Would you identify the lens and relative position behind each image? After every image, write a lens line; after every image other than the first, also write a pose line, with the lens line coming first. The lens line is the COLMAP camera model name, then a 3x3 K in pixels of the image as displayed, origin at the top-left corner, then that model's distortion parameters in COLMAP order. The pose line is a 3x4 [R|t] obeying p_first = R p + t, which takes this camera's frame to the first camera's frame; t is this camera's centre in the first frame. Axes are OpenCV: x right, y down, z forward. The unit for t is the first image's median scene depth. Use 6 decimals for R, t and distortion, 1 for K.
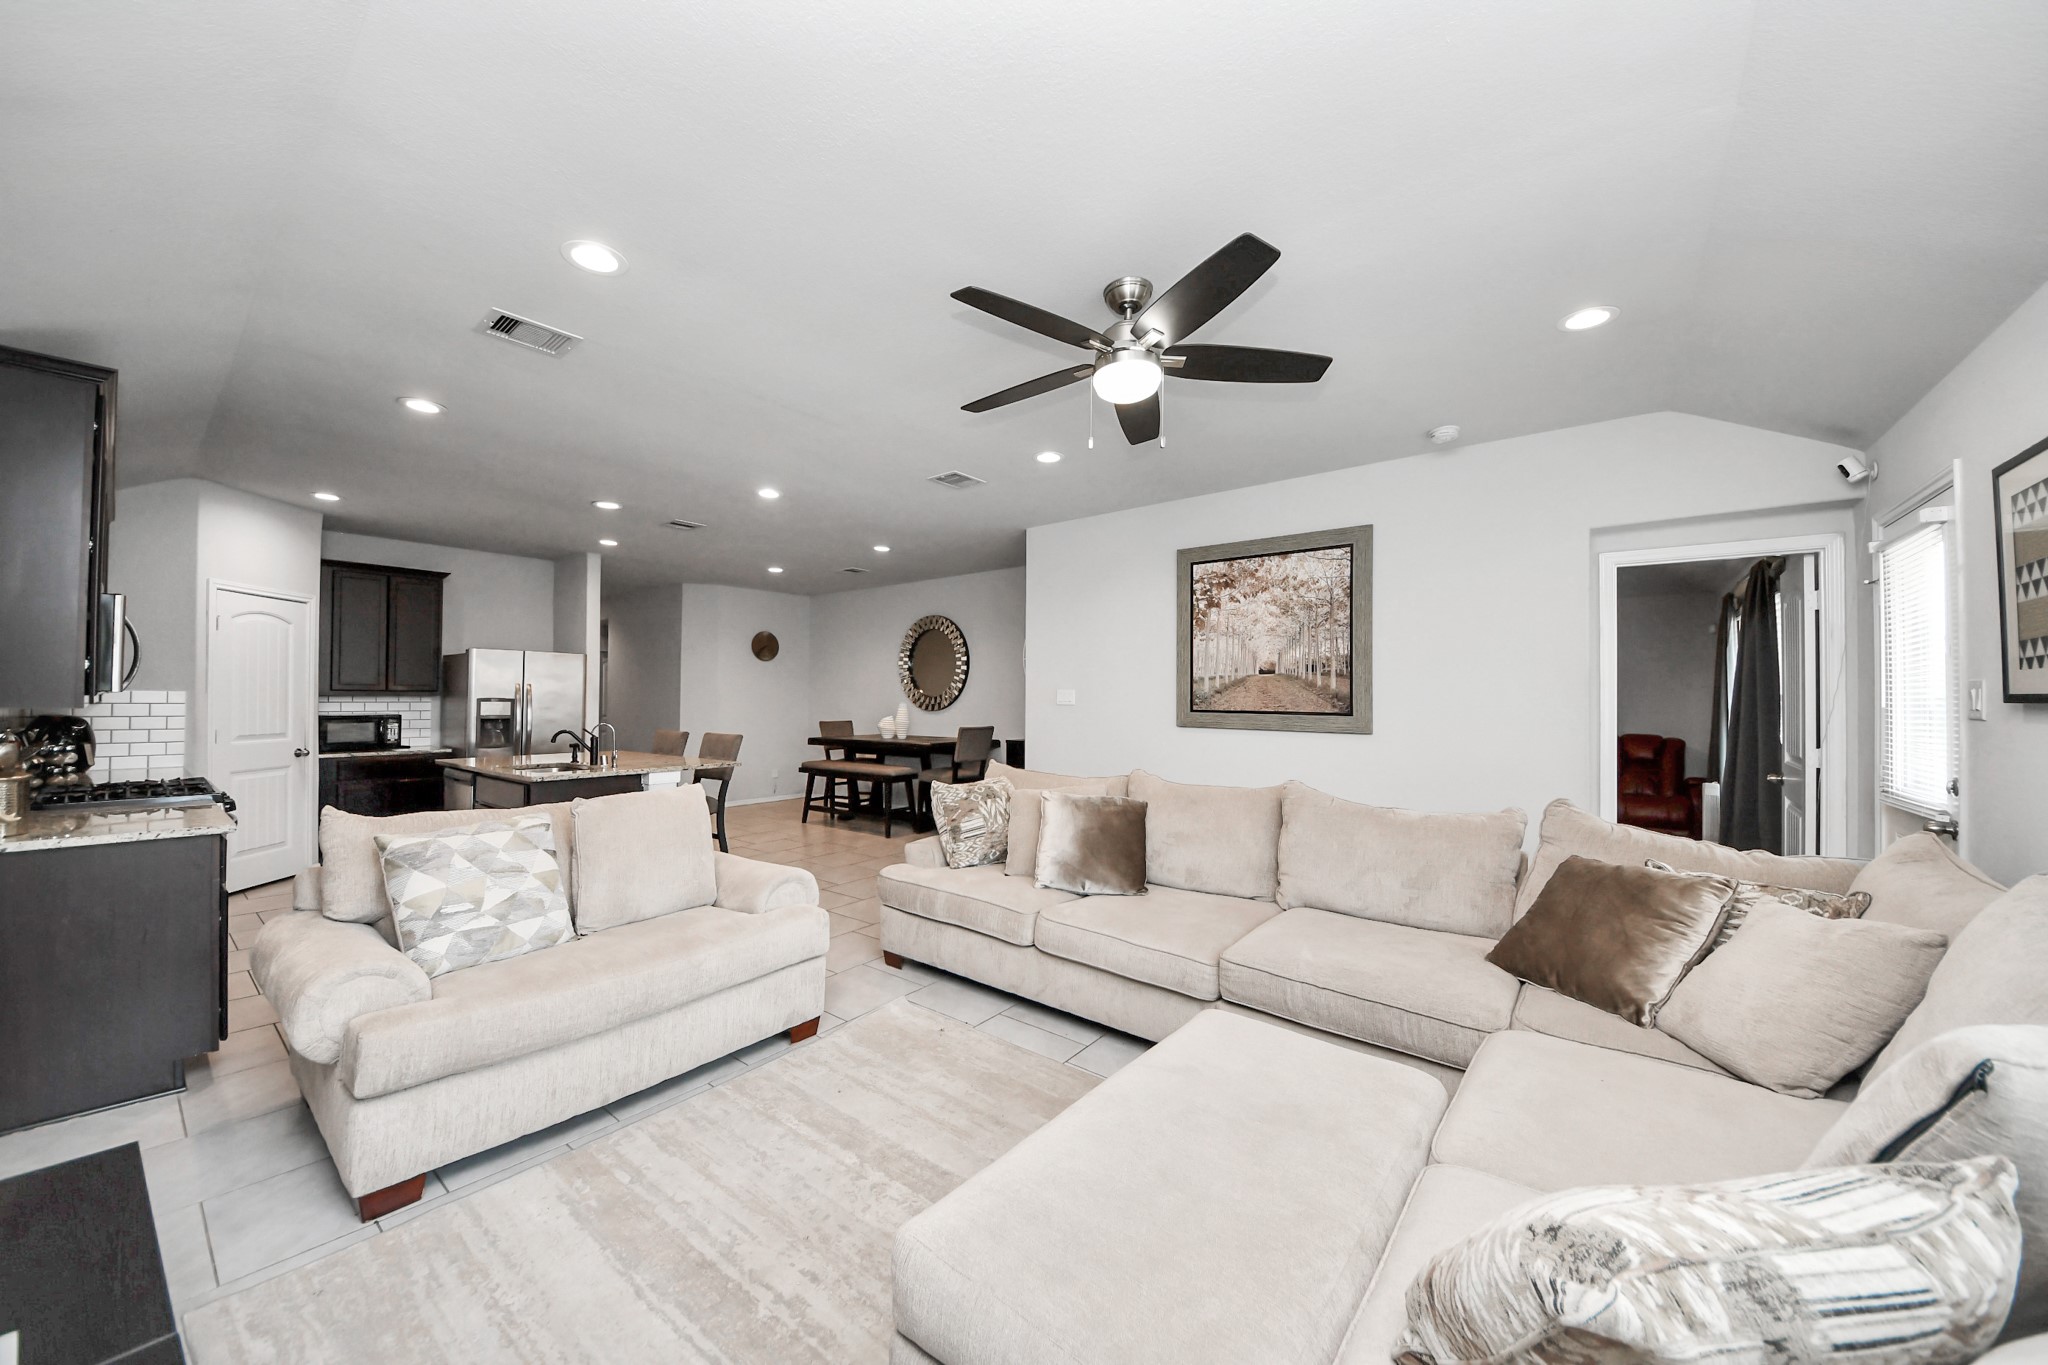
lens RADIAL K [[739.6, 0, 1012.0], [0, 739.6, 685.9], [0, 0, 1]] dist [0.081889, -0.000036]
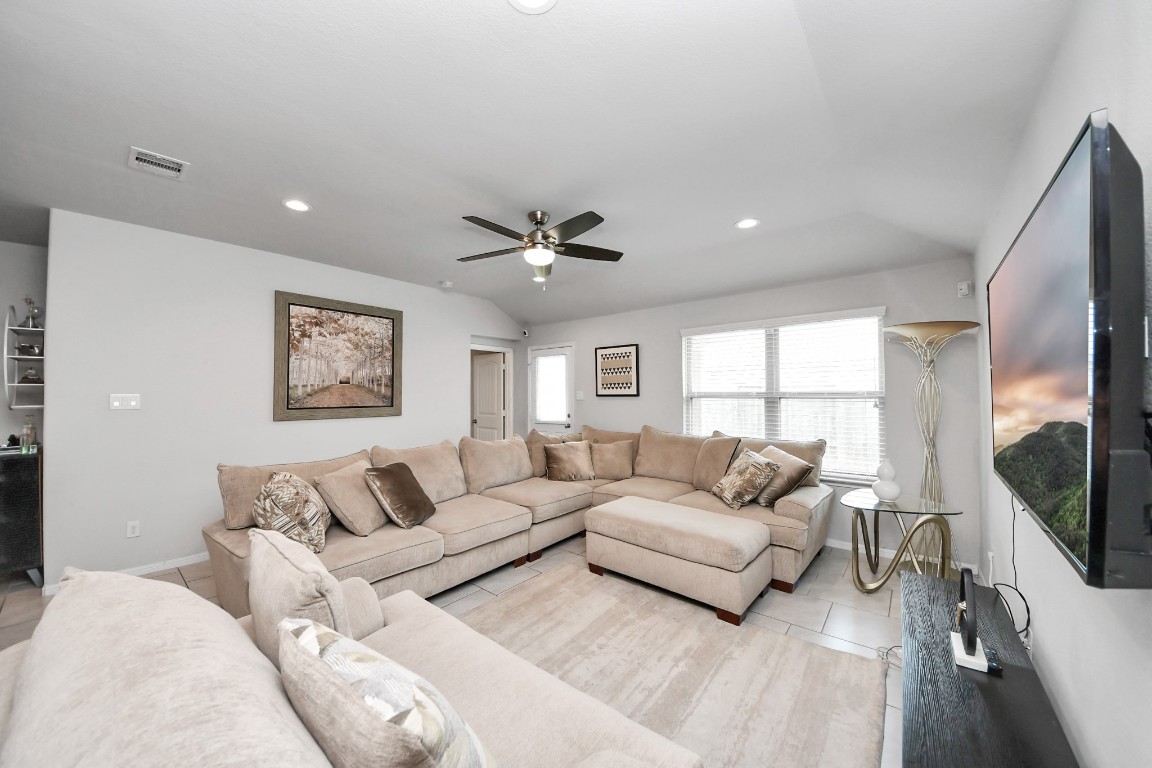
lens RADIAL K [[416.0, 0, 569.2], [0, 416.0, 385.9], [0, 0, 1]] dist [0.081889, -0.000036]
pose [[0.038870, 0.013121, 0.999158, -0.581675], [-0.006703, 0.999895, -0.012870, -0.002832], [-0.999222, -0.006197, 0.038953, 0.471515]]
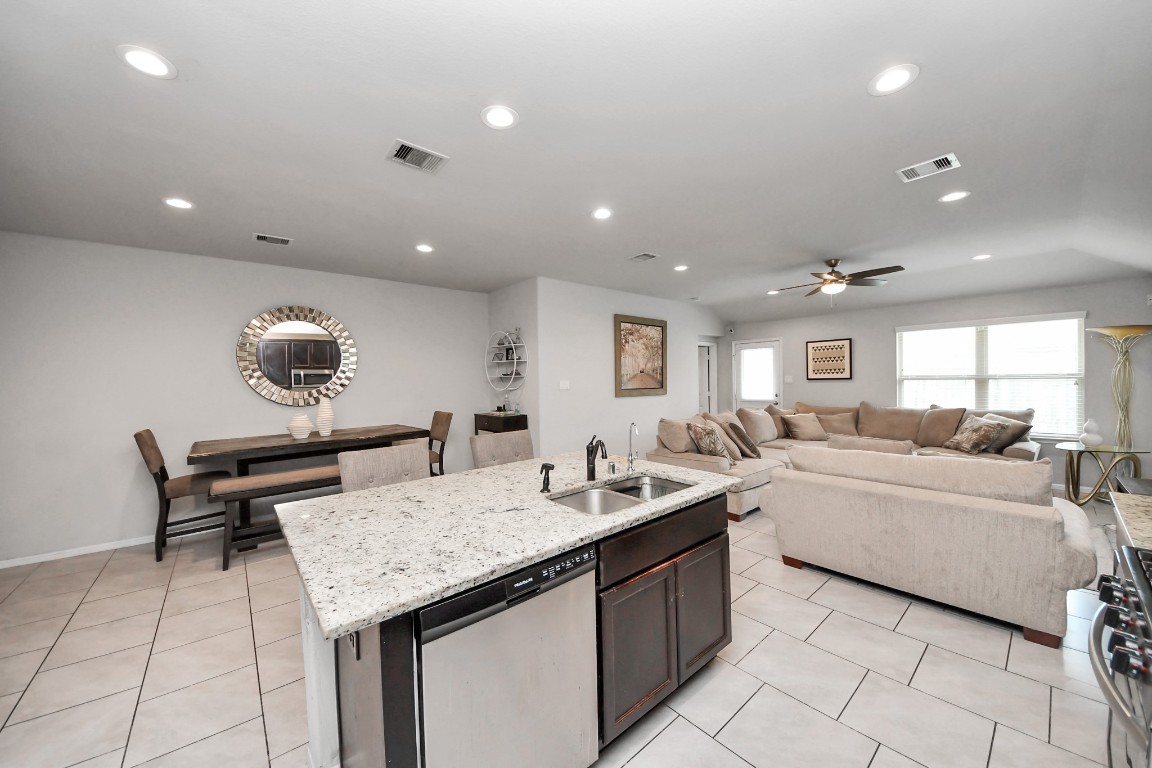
lens RADIAL K [[422.4, 0, 564.6], [0, 422.4, 382.2], [0, 0, 1]] dist [0.000127, -0.000120]
pose [[0.210580, -0.014240, 0.977473, -1.065530], [0.006338, 0.999893, 0.013201, -0.006036], [-0.977556, 0.003416, 0.210648, 0.963358]]
